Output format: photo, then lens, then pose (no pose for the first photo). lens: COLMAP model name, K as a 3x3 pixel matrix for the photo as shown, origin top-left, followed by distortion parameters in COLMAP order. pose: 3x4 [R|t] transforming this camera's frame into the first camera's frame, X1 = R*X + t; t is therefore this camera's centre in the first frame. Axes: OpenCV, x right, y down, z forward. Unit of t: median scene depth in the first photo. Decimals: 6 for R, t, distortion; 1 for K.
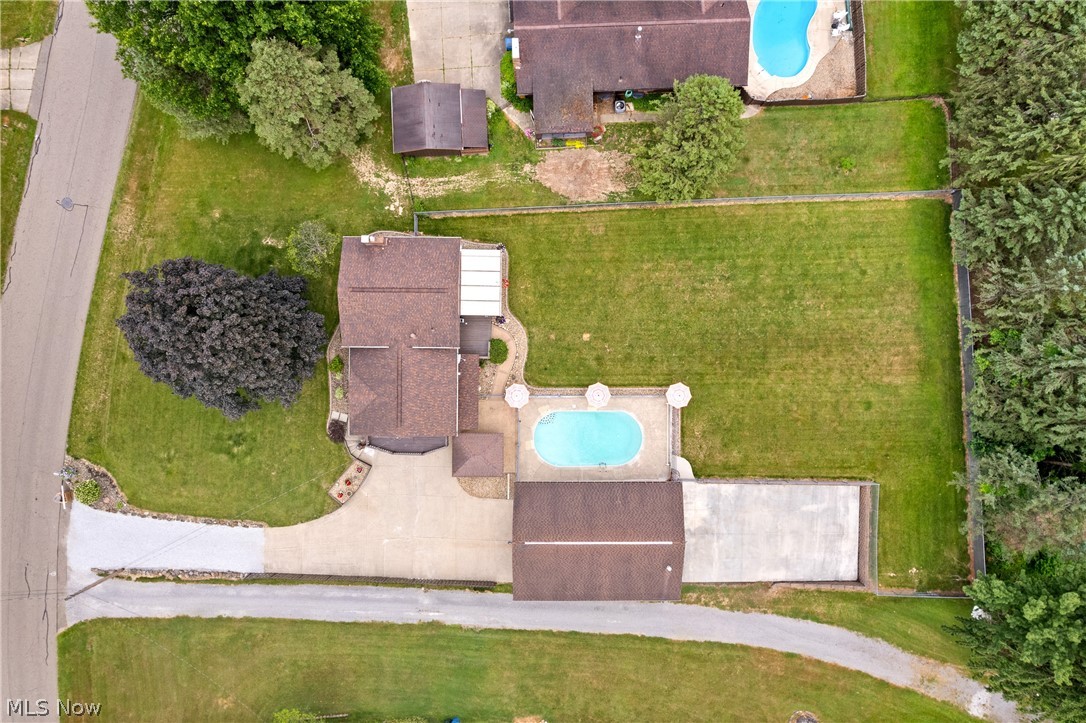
lens RADIAL K [[694.2, 0, 551.1], [0, 694.2, 366.8], [0, 0, 1]] dist [-0.079460, 0.069444]
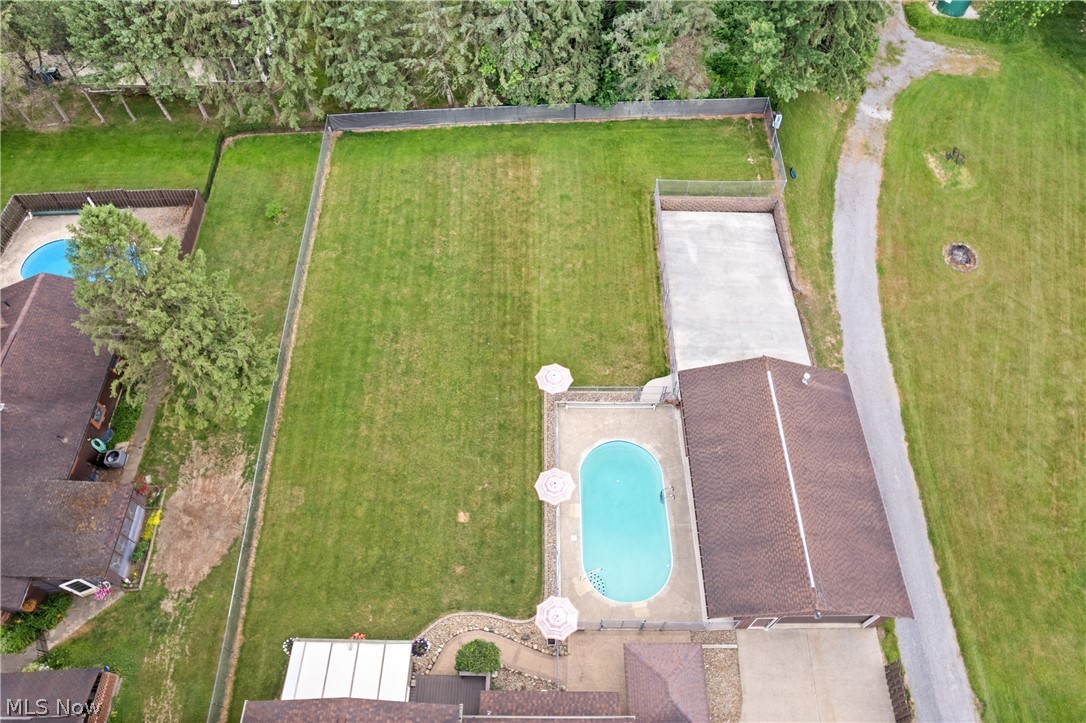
lens RADIAL K [[694.2, 0, 551.1], [0, 694.2, 366.8], [0, 0, 1]] dist [-0.079460, 0.069444]
pose [[-0.004747, -0.835247, 0.549854, -0.182255], [0.999937, 0.001631, 0.011110, 0.029928], [-0.010176, 0.549872, 0.835187, 0.400025]]
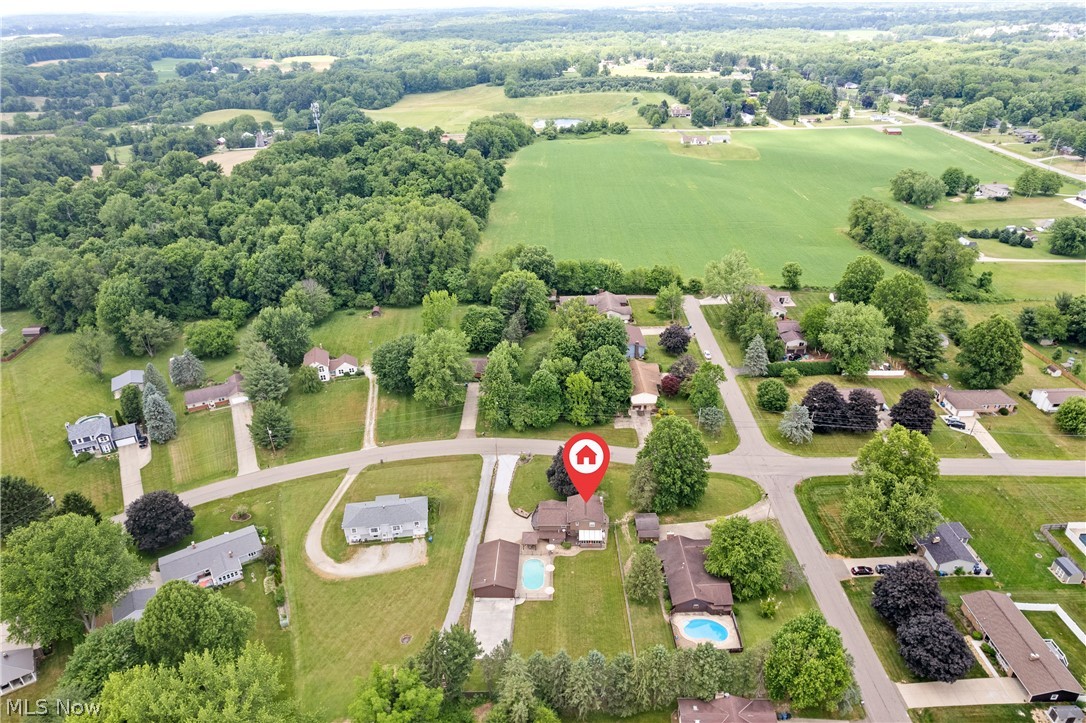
lens RADIAL K [[694.2, 0, 551.1], [0, 694.2, 366.8], [0, 0, 1]] dist [-0.079460, 0.069444]
pose [[-0.016254, 0.460593, -0.887462, 2.003266], [-0.999508, 0.016336, 0.026785, -0.045038], [0.026835, 0.887461, 0.460101, -0.883373]]
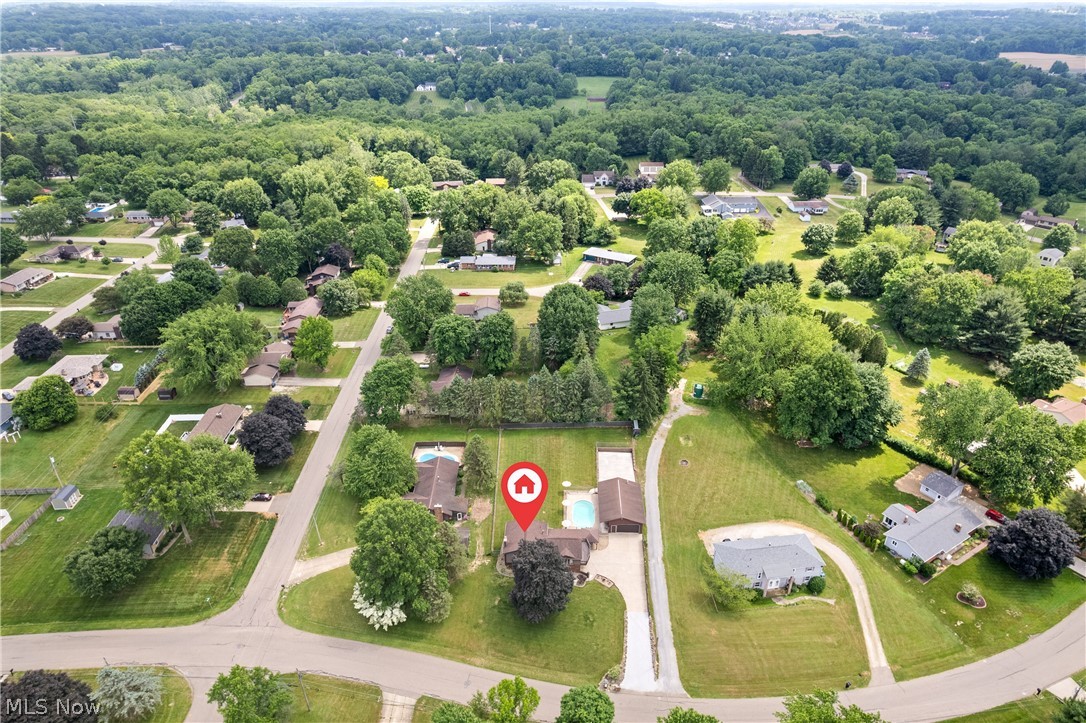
lens RADIAL K [[694.2, 0, 551.1], [0, 694.2, 366.8], [0, 0, 1]] dist [-0.079460, 0.069444]
pose [[0.022467, -0.486576, 0.873350, -1.953104], [0.999678, 0.021251, -0.013877, 0.007677], [-0.011807, 0.873380, 0.486896, -0.738939]]
